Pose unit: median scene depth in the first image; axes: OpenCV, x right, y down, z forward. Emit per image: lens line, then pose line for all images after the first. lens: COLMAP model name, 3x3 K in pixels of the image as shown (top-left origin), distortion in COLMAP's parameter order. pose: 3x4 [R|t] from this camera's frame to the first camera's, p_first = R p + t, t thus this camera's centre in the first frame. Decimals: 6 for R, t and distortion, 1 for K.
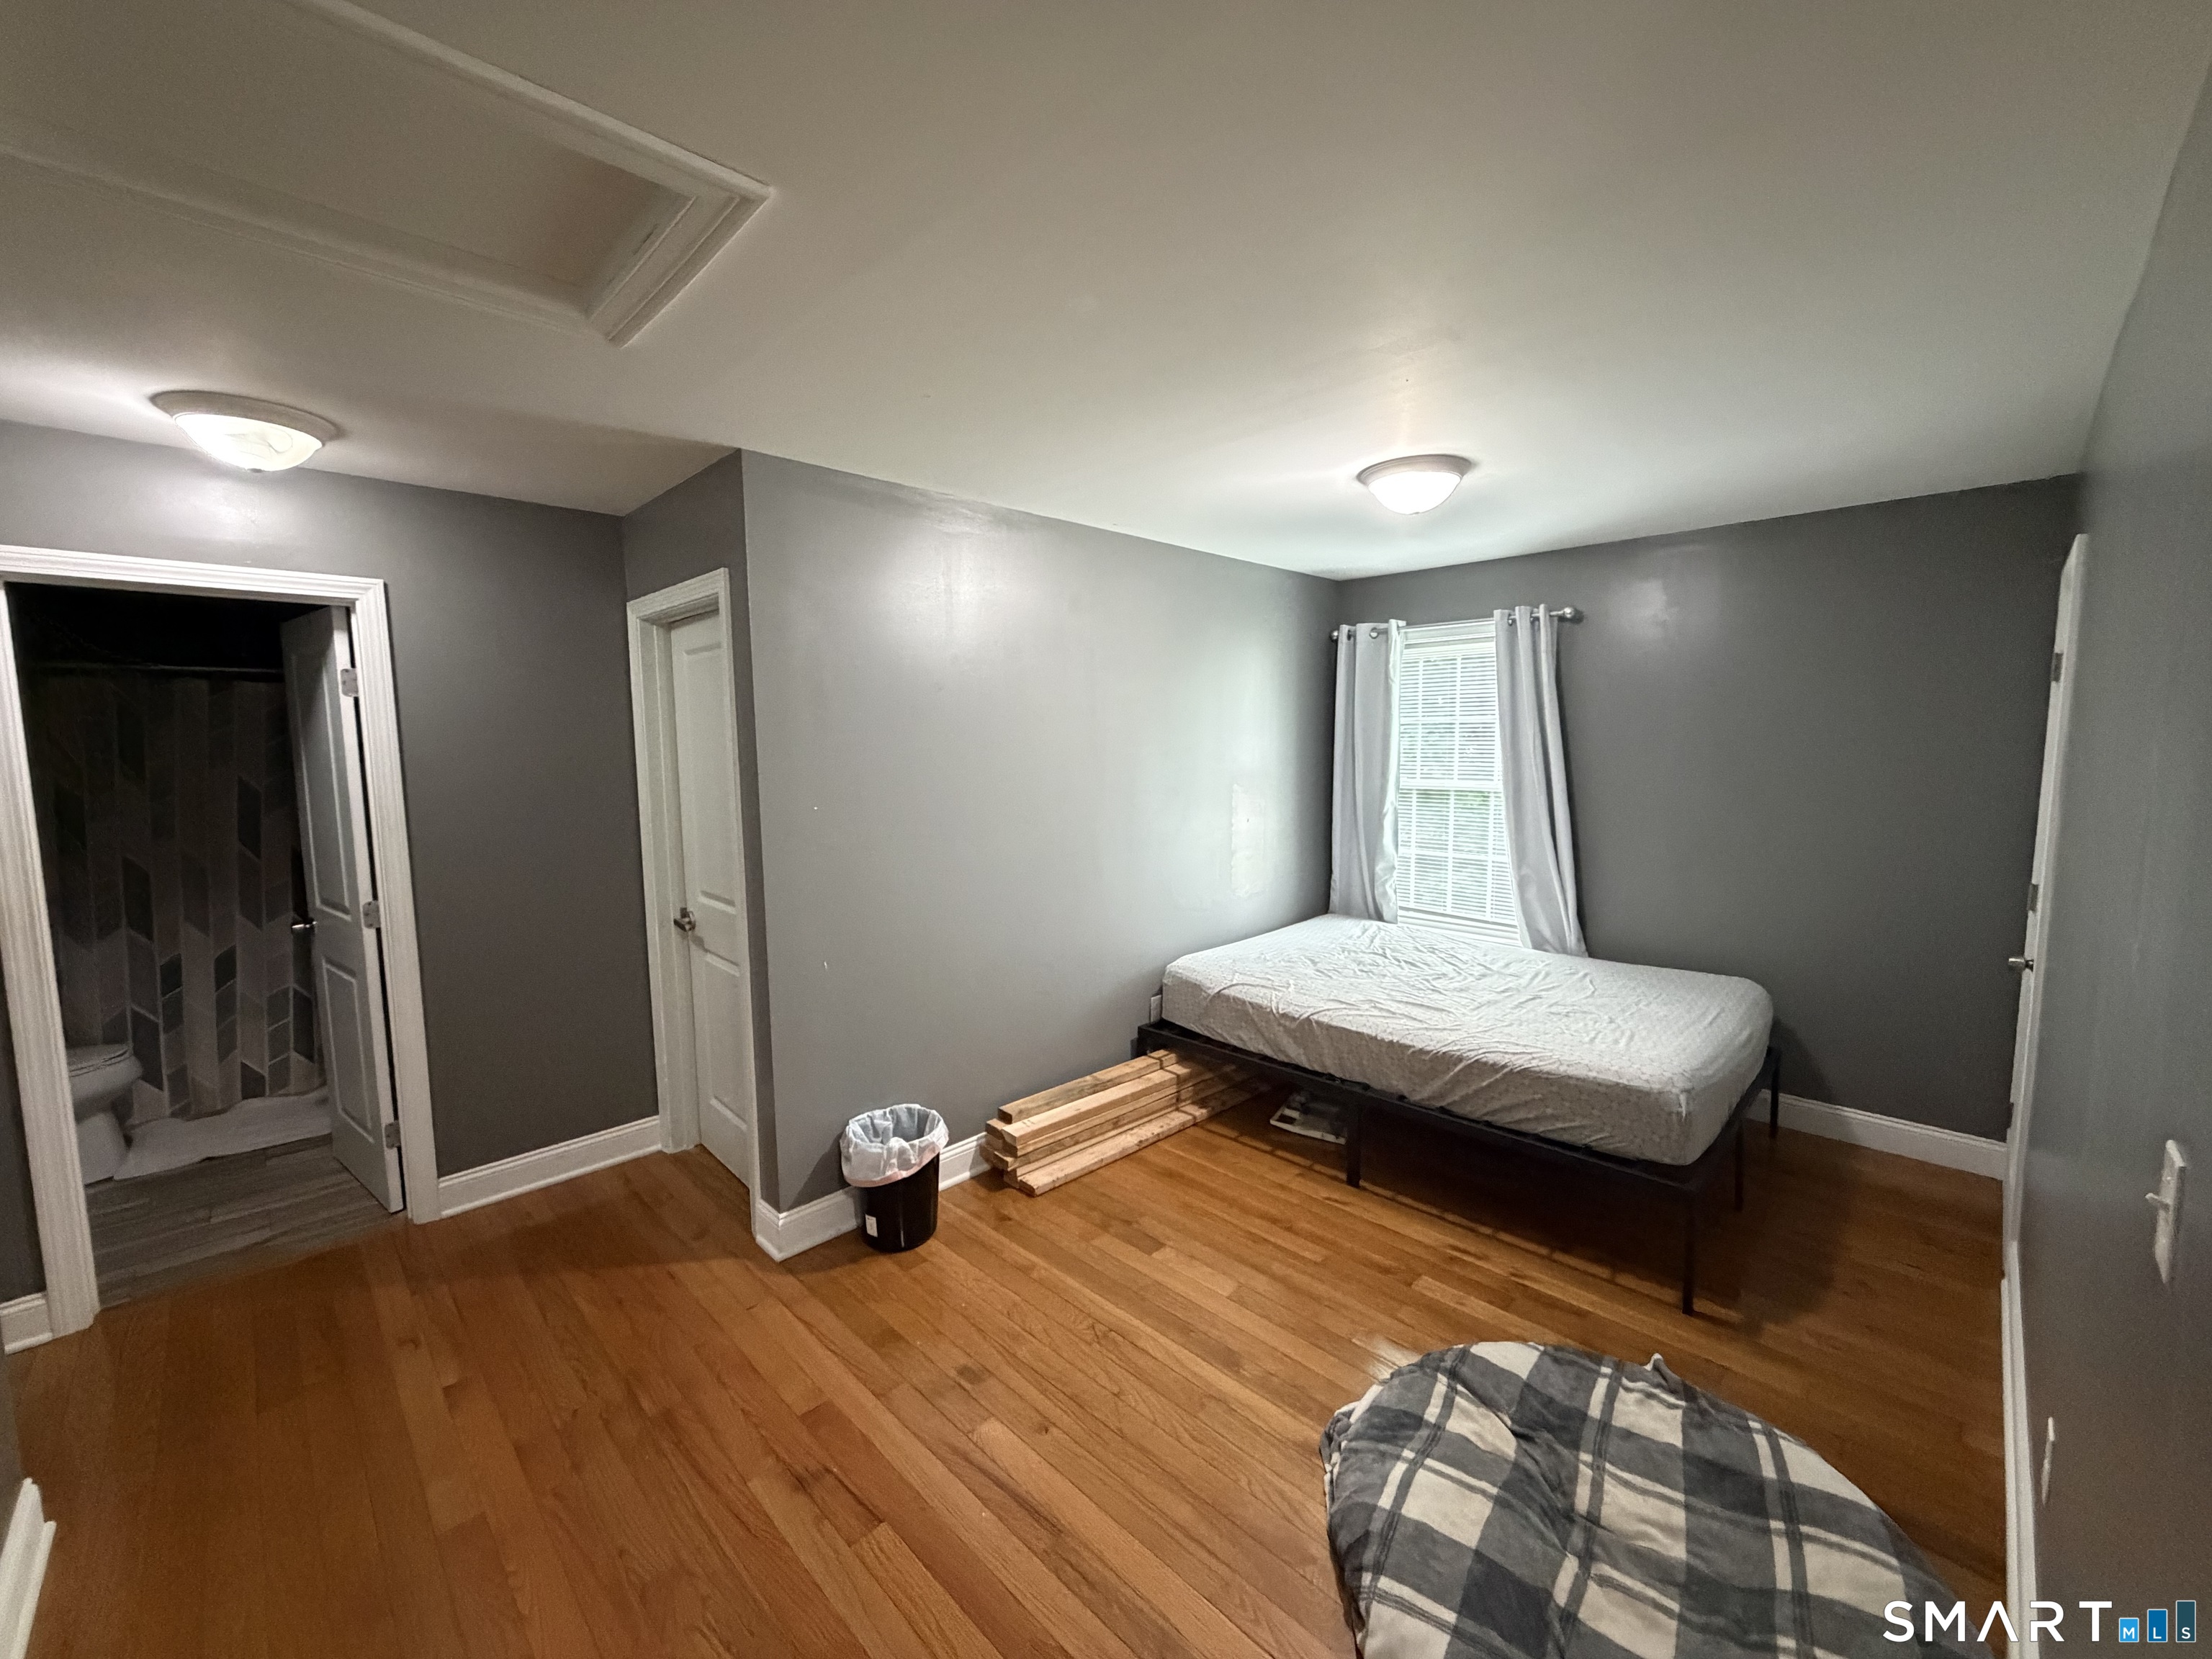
lens RADIAL K [[882.6, 0, 1106.0], [0, 882.6, 829.5], [0, 0, 1]] dist [0.000141, 0.000293]
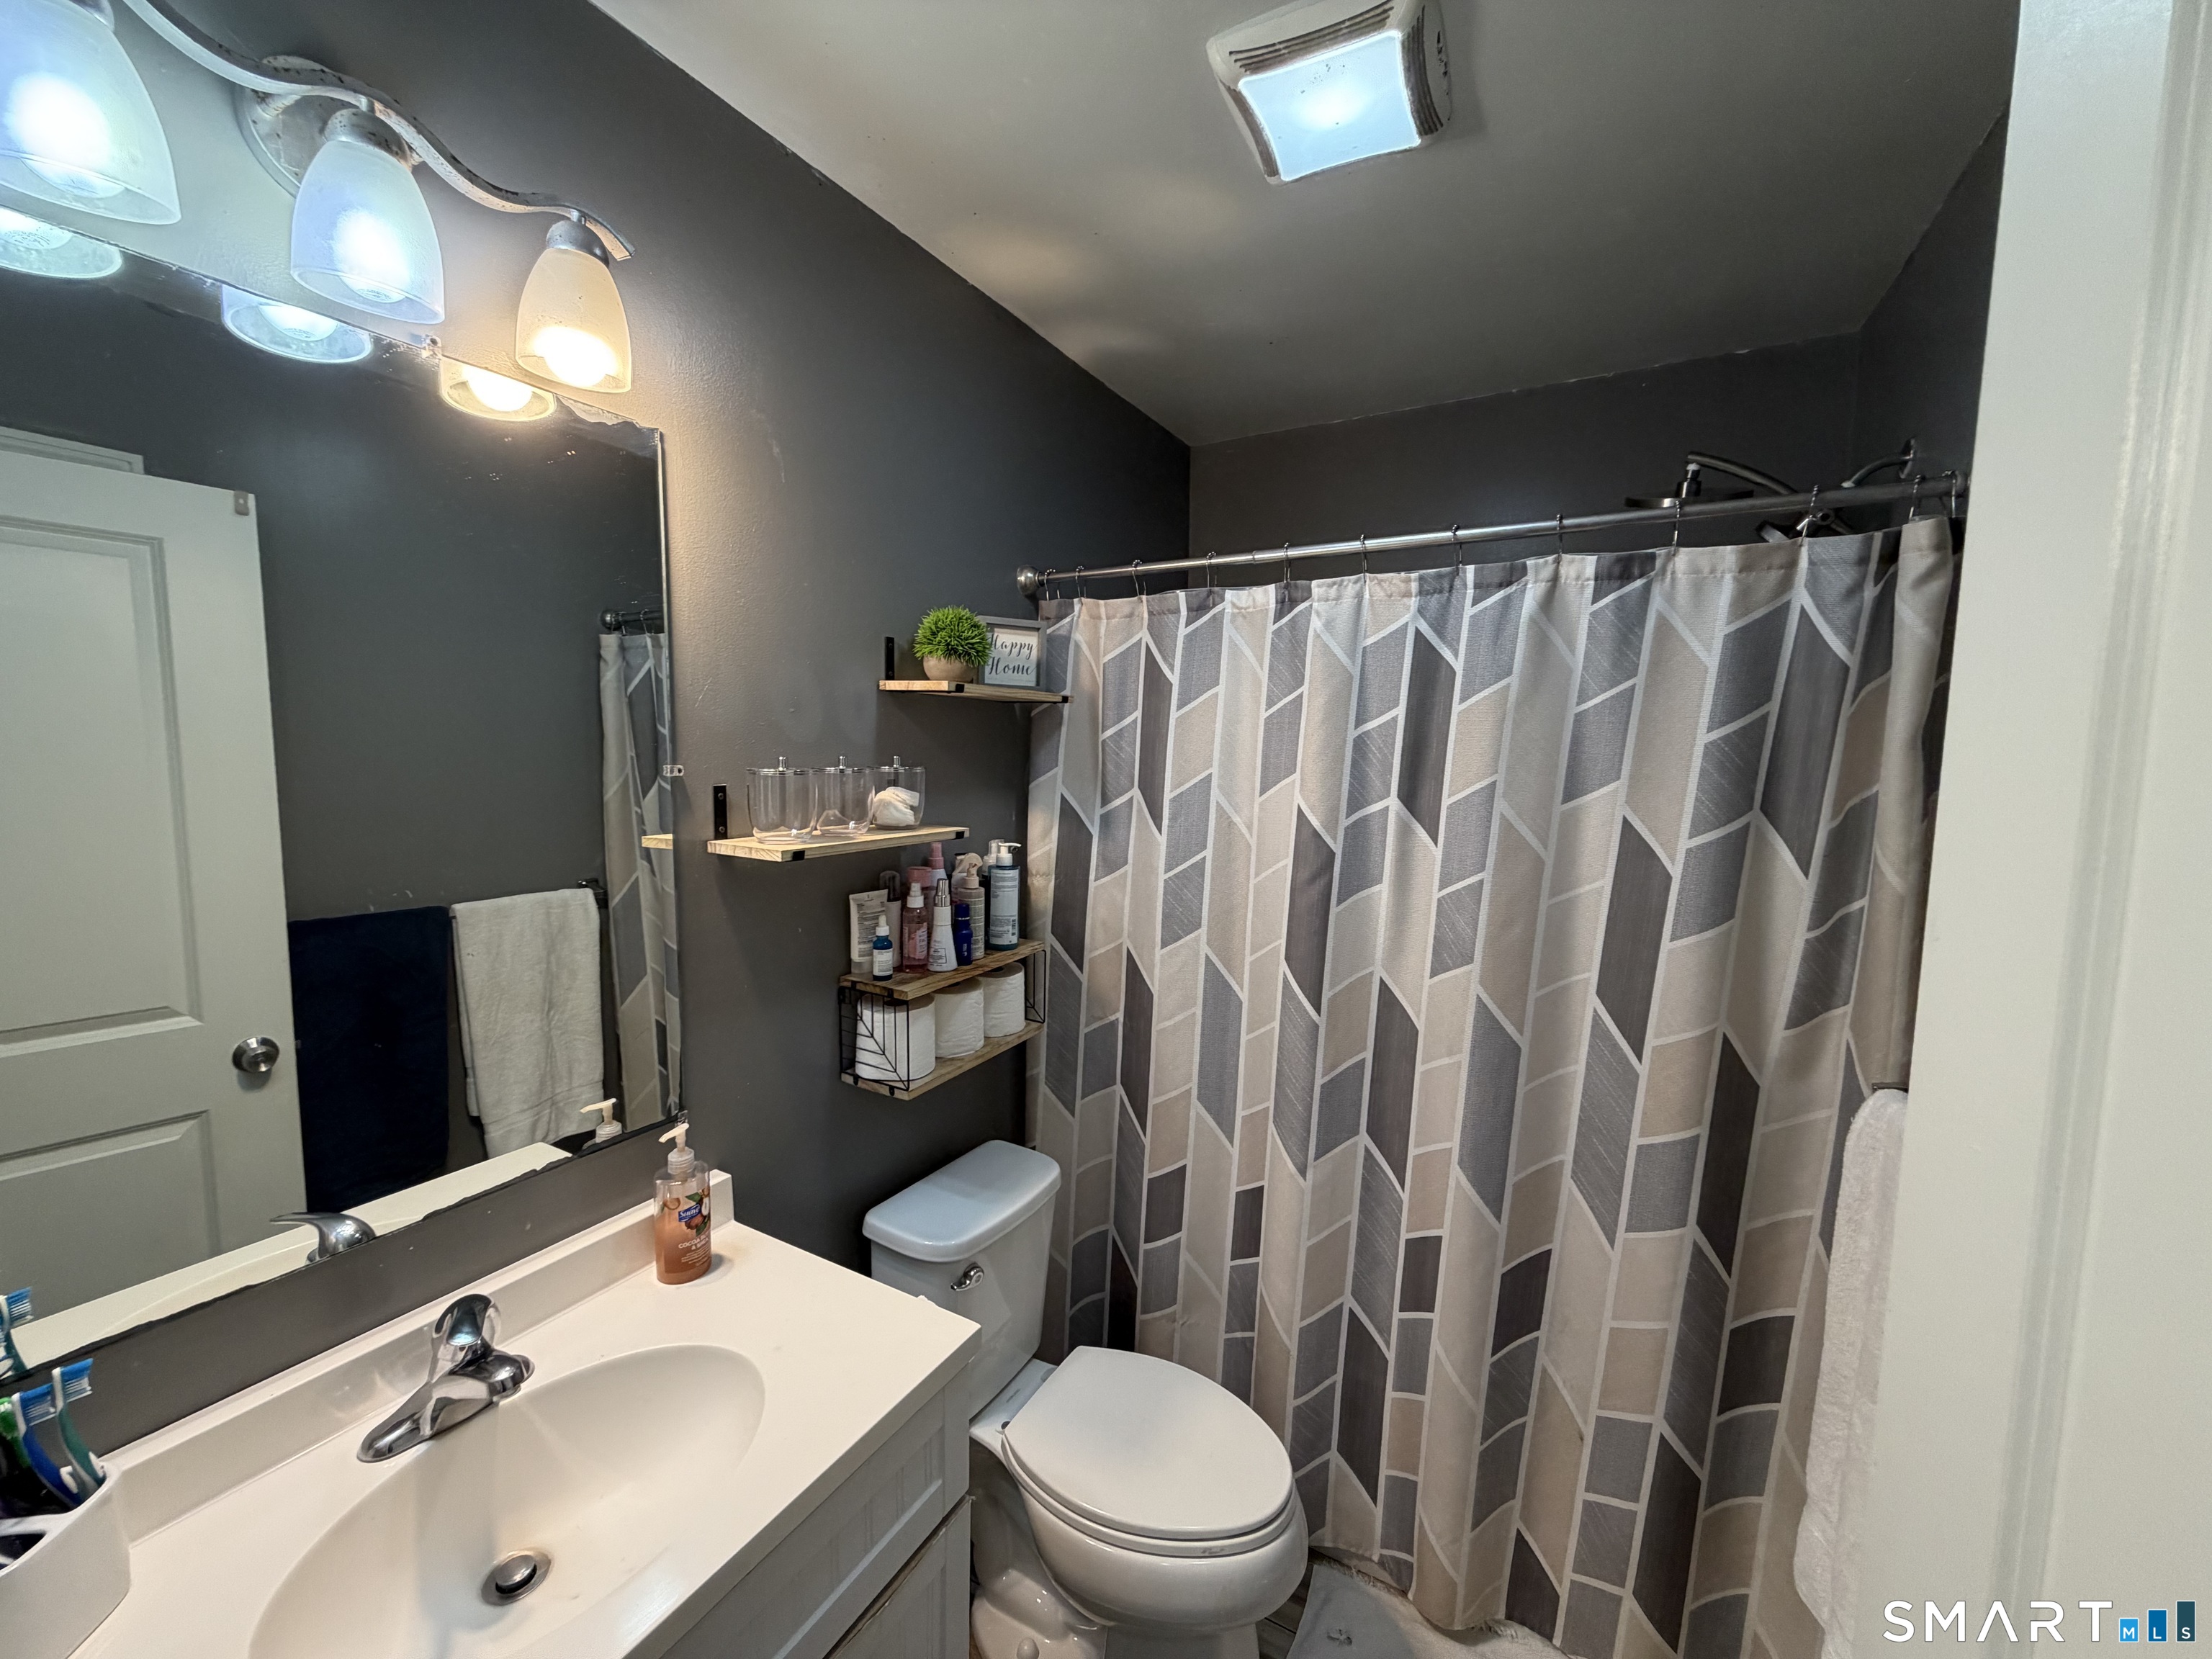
lens RADIAL K [[882.6, 0, 1106.0], [0, 882.6, 829.5], [0, 0, 1]] dist [0.000141, 0.000293]
pose [[0.282241, 0.102719, -0.953828, -0.703692], [-0.115074, 0.990697, 0.072639, -0.058484], [0.952417, 0.089260, 0.291436, 0.698167]]
